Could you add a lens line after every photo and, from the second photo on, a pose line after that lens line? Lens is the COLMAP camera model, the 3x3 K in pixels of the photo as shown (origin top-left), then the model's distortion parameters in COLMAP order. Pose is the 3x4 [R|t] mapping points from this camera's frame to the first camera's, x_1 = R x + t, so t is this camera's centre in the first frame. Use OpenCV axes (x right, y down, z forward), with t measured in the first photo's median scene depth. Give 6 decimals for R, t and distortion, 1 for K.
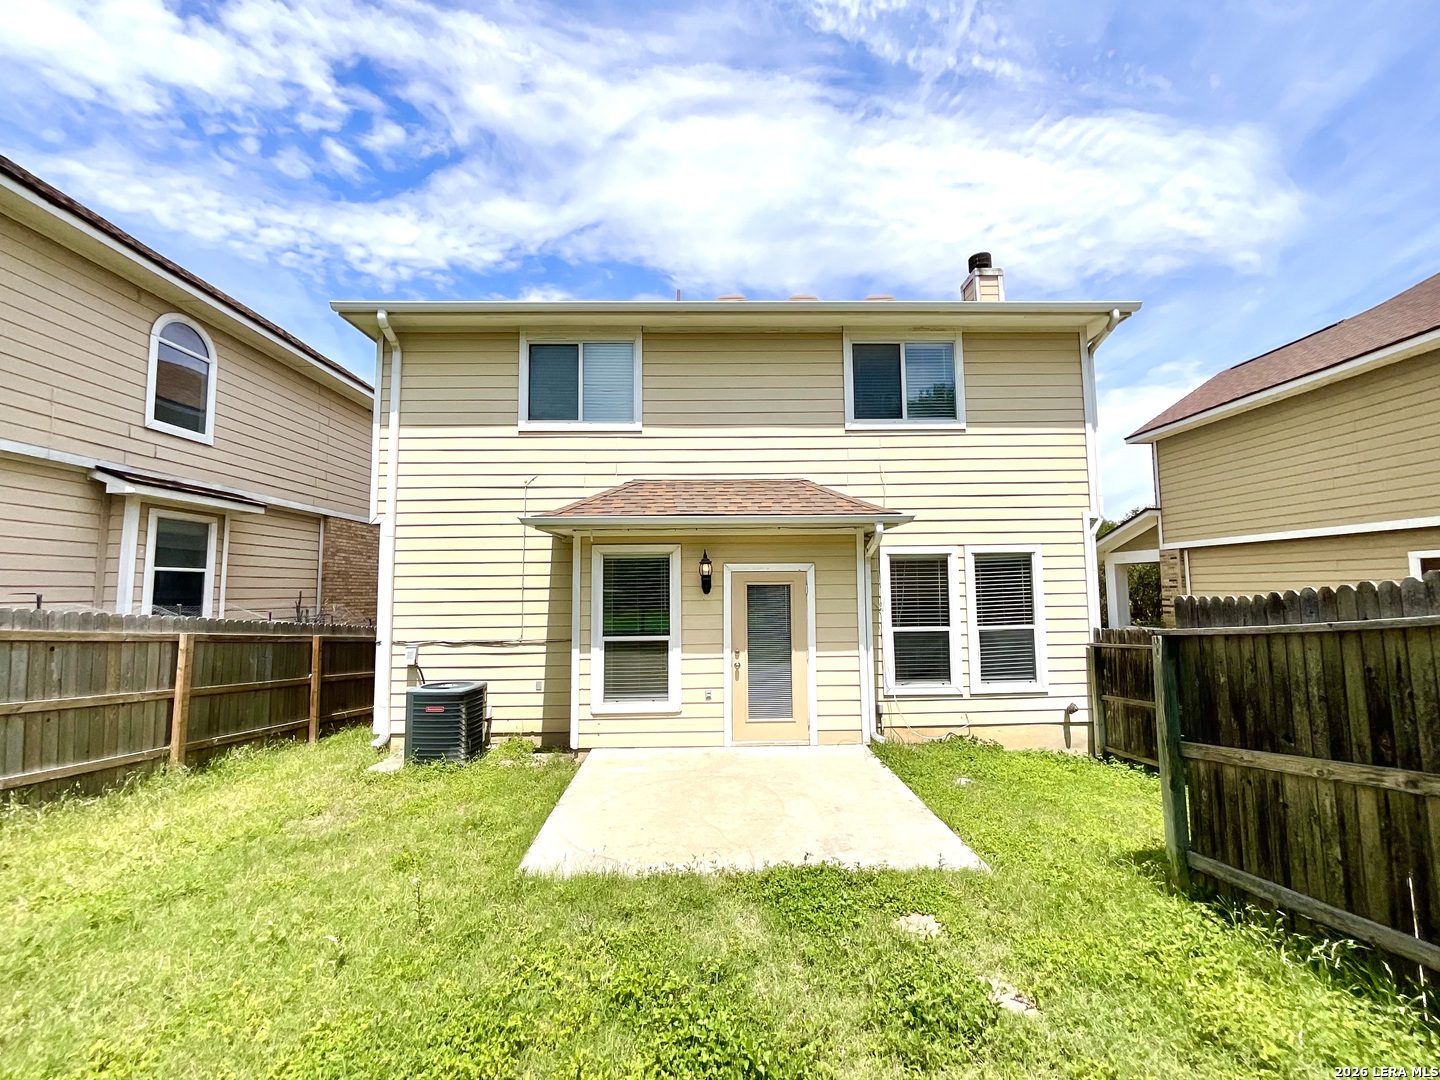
lens RADIAL K [[584.5, 0, 719.8], [0, 584.5, 537.9], [0, 0, 1]] dist [-0.002102, -0.000754]
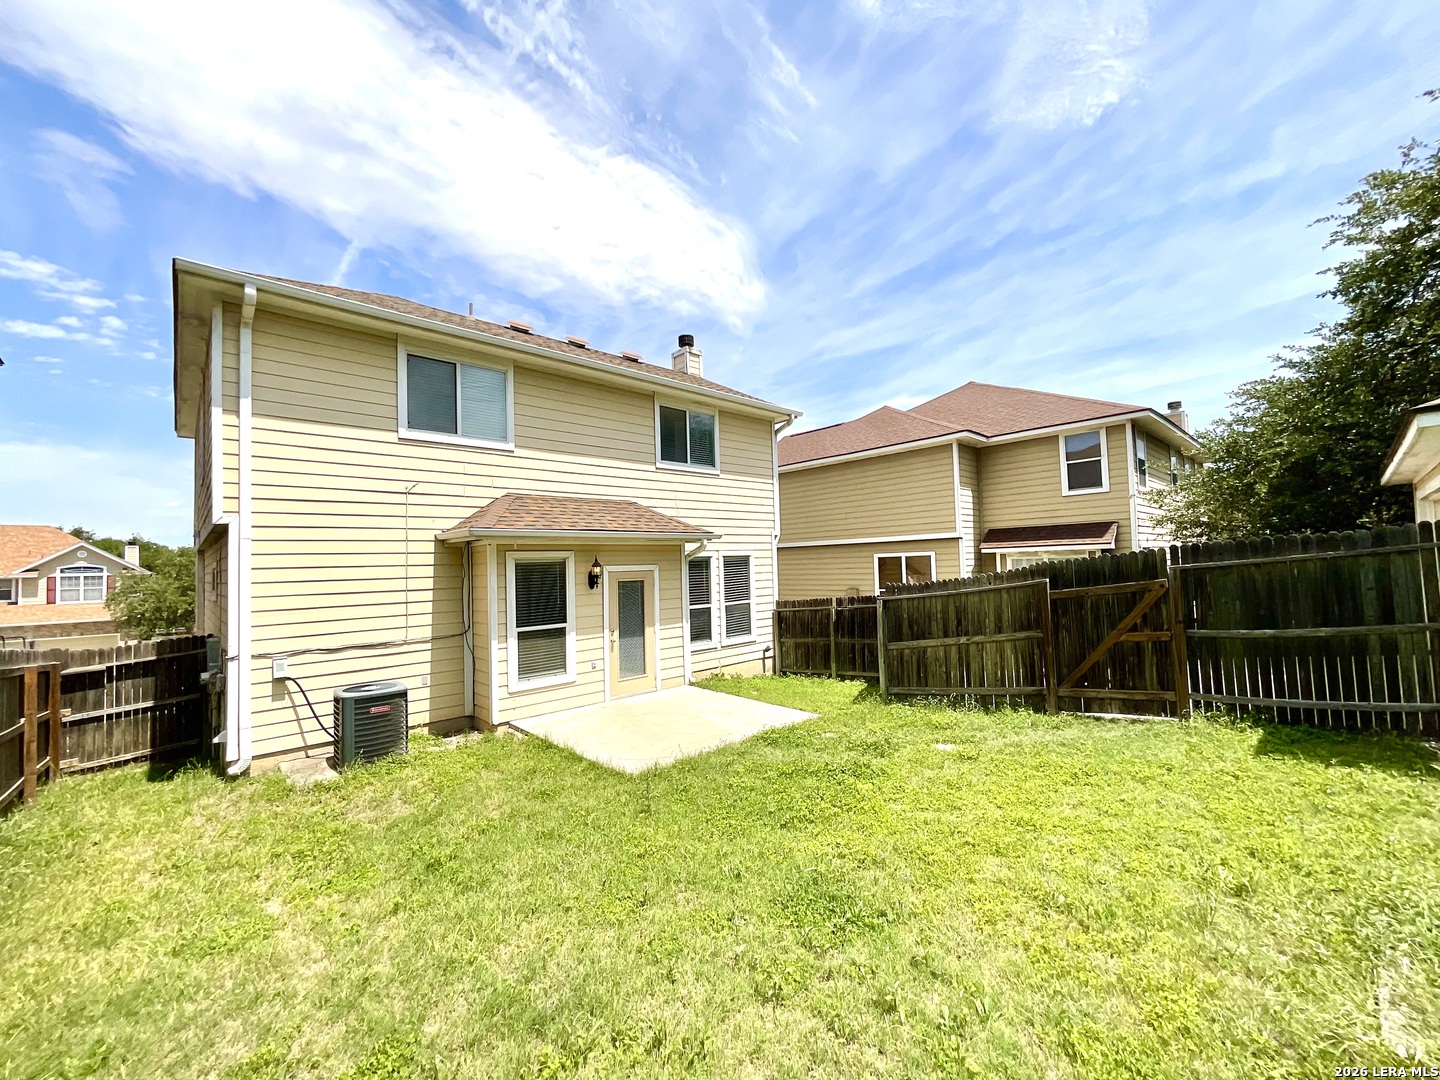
lens RADIAL K [[584.5, 0, 728.1], [0, 584.5, 540.3], [0, 0, 1]] dist [-0.002102, -0.000754]
pose [[0.739979, 0.017045, 0.672414, -0.622597], [-0.038773, 0.999098, 0.017344, -0.044641], [-0.671511, -0.038906, 0.739972, -0.157476]]
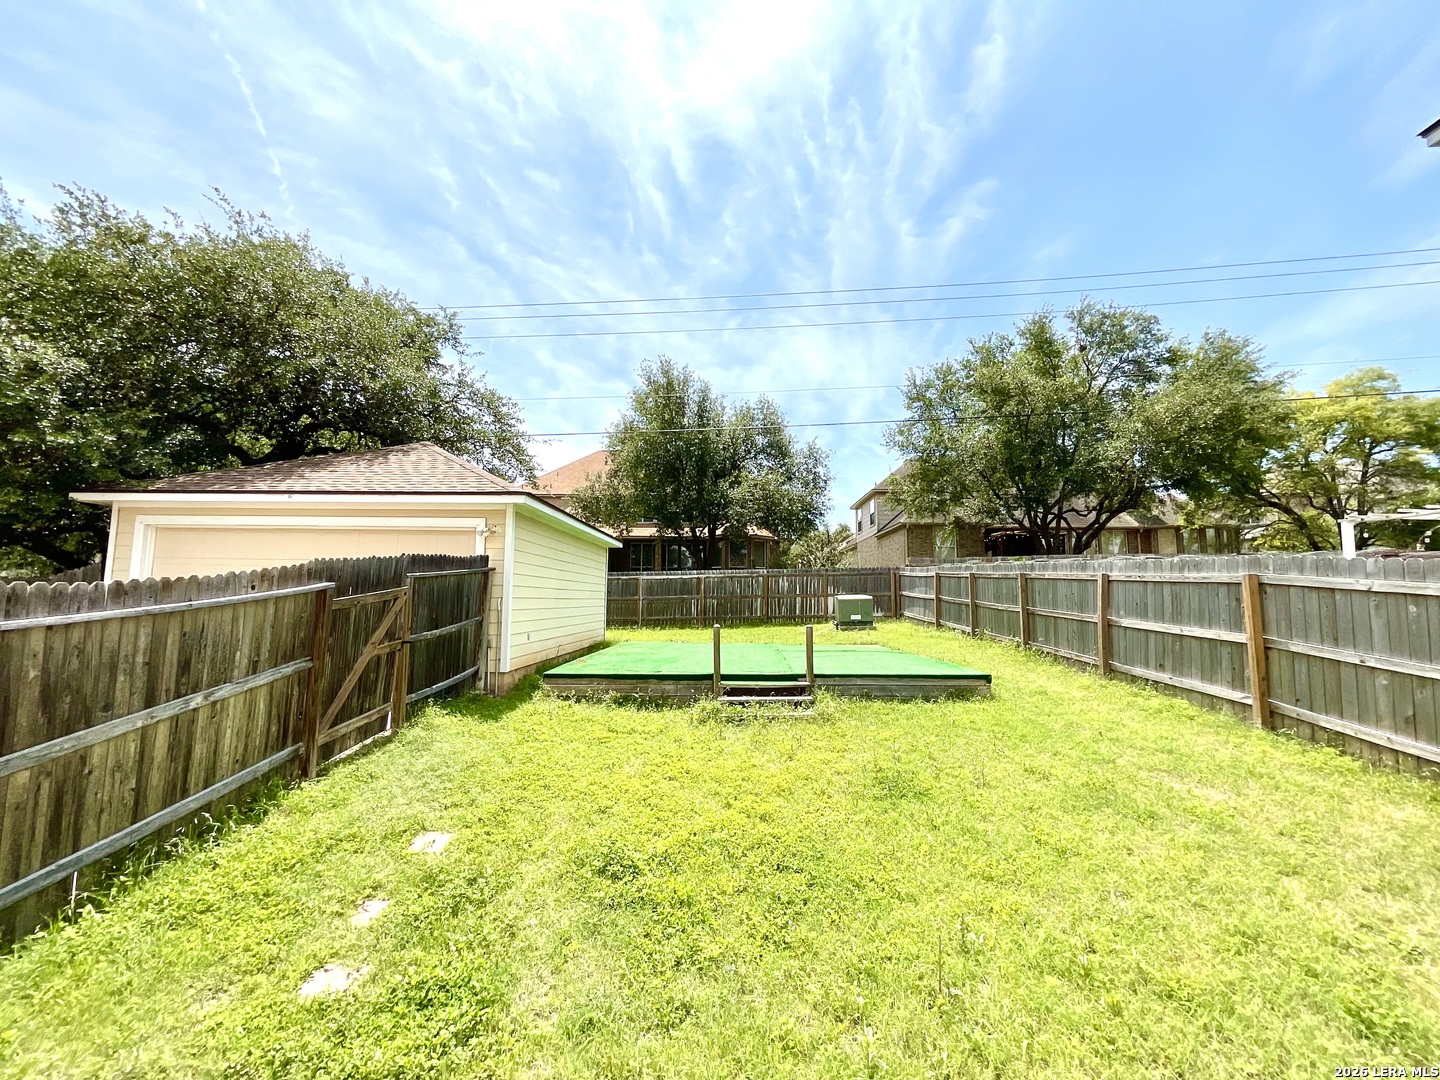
lens RADIAL K [[584.5, 0, 718.8], [0, 584.5, 539.0], [0, 0, 1]] dist [-0.002102, -0.000754]
pose [[-0.999080, 0.002175, 0.042831, -0.102196], [-0.006238, 0.980725, -0.195296, 0.088248], [-0.042430, -0.195383, -0.979809, 0.804370]]
